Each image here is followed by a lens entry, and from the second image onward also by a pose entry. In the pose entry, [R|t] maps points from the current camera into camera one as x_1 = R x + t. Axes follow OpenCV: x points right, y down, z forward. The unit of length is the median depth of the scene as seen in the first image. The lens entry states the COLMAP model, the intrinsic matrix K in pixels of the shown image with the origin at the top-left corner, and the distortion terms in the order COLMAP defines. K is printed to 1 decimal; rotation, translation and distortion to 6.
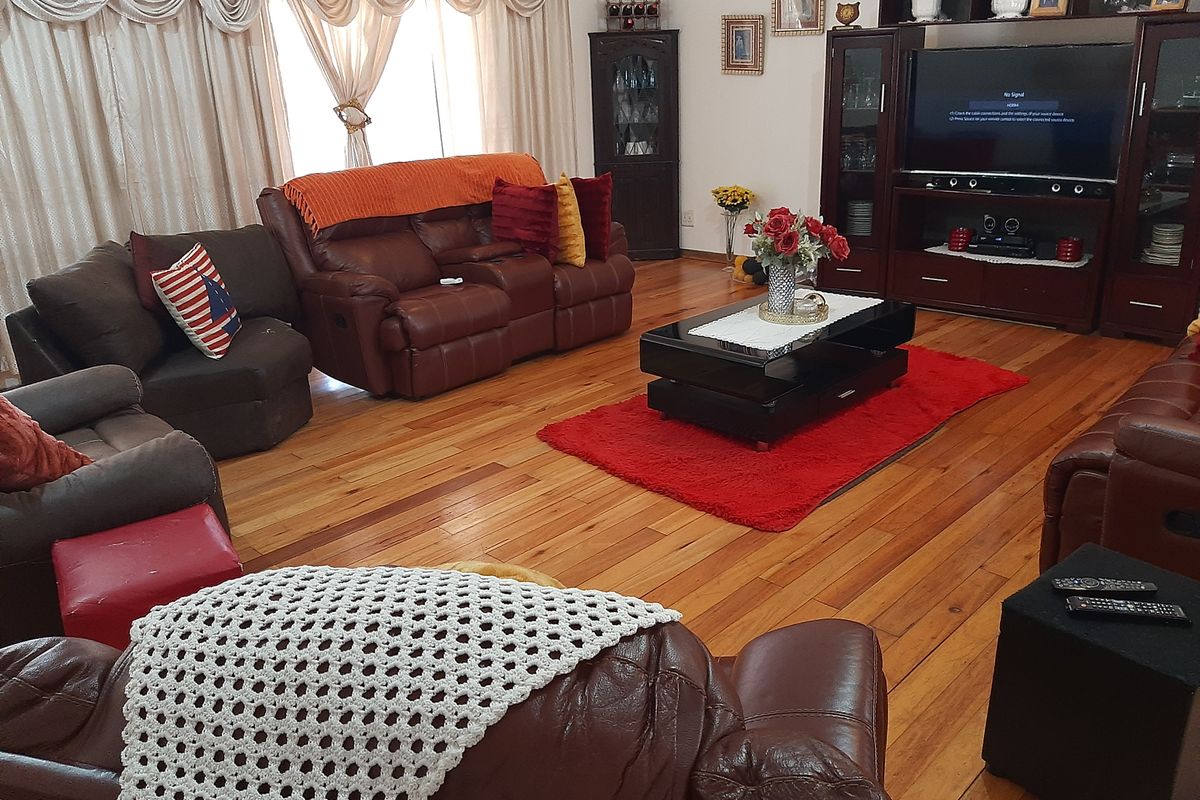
lens RADIAL K [[923.2, 0, 605.6], [0, 923.2, 402.4], [0, 0, 1]] dist [0.103540, -0.197912]
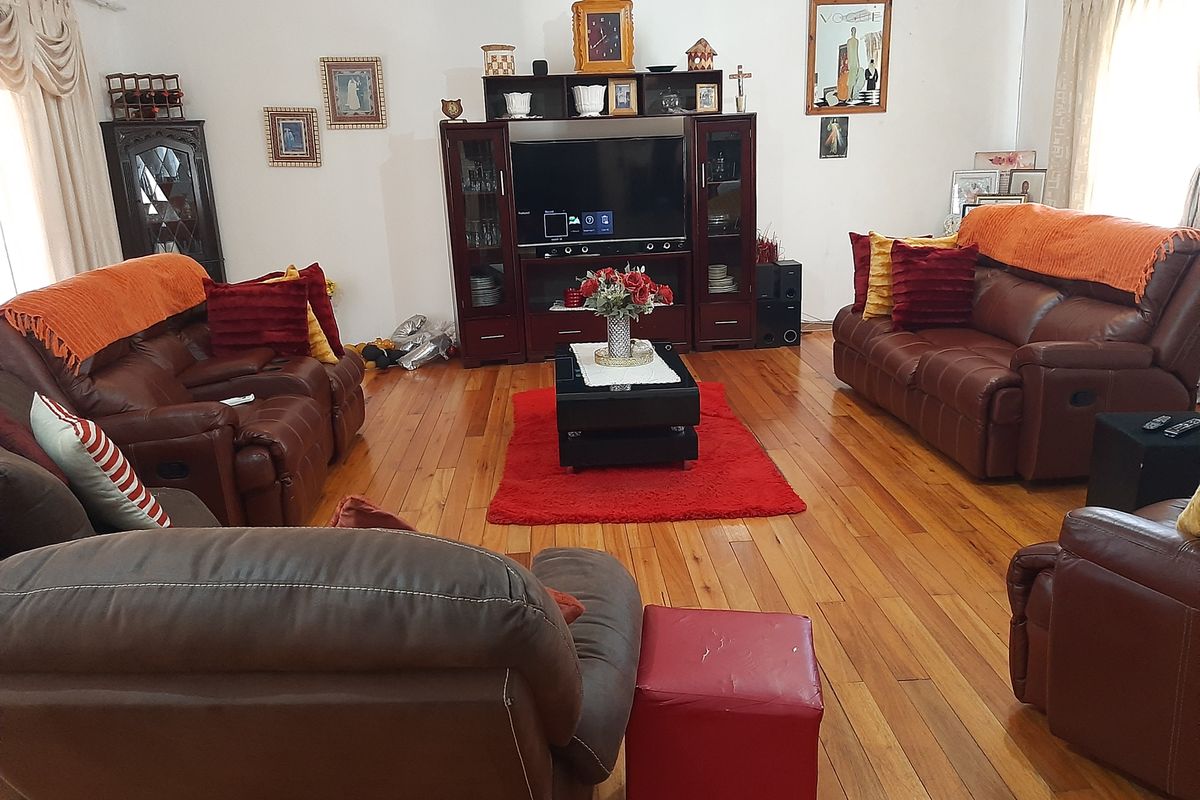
lens RADIAL K [[923.2, 0, 605.6], [0, 923.2, 402.4], [0, 0, 1]] dist [0.103540, -0.197912]
pose [[0.668946, -0.190178, 0.718571, -0.532243], [0.265592, 0.964053, 0.007897, -0.048138], [-0.694242, 0.185564, 0.695409, 0.195032]]
